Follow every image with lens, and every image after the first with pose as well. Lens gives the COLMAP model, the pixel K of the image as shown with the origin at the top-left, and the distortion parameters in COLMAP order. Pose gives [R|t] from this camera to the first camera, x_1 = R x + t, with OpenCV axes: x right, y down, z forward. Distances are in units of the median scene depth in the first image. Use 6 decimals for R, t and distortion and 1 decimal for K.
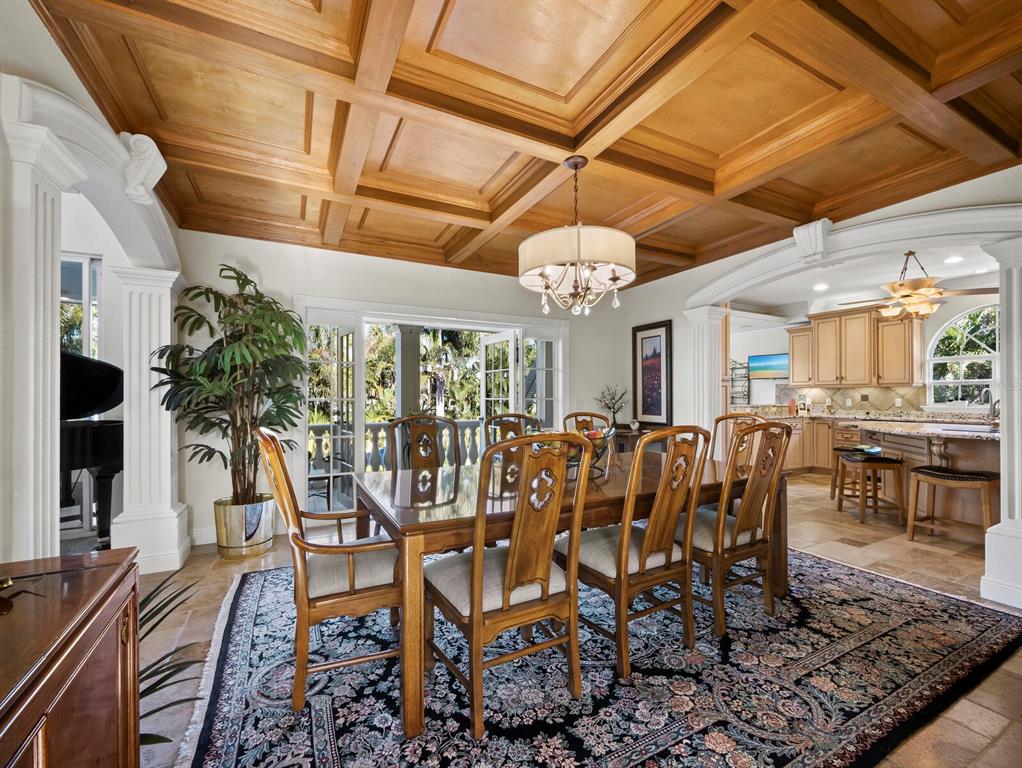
lens RADIAL K [[431.1, 0, 516.6], [0, 431.1, 391.7], [0, 0, 1]] dist [-0.002794, -0.000227]
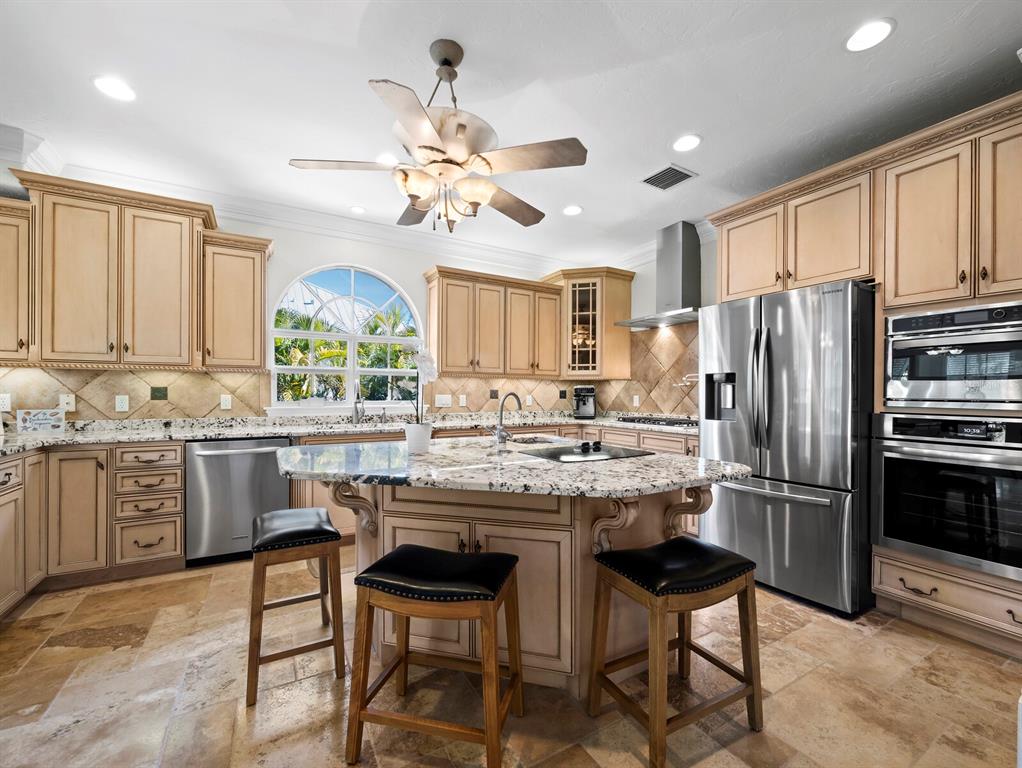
lens RADIAL K [[431.1, 0, 516.6], [0, 431.1, 391.7], [0, 0, 1]] dist [-0.002794, -0.000227]
pose [[-0.049818, 0.001941, 0.998756, 0.299649], [-0.014110, 0.999897, -0.002647, 0.008211], [-0.998659, -0.014224, -0.049786, 0.619056]]
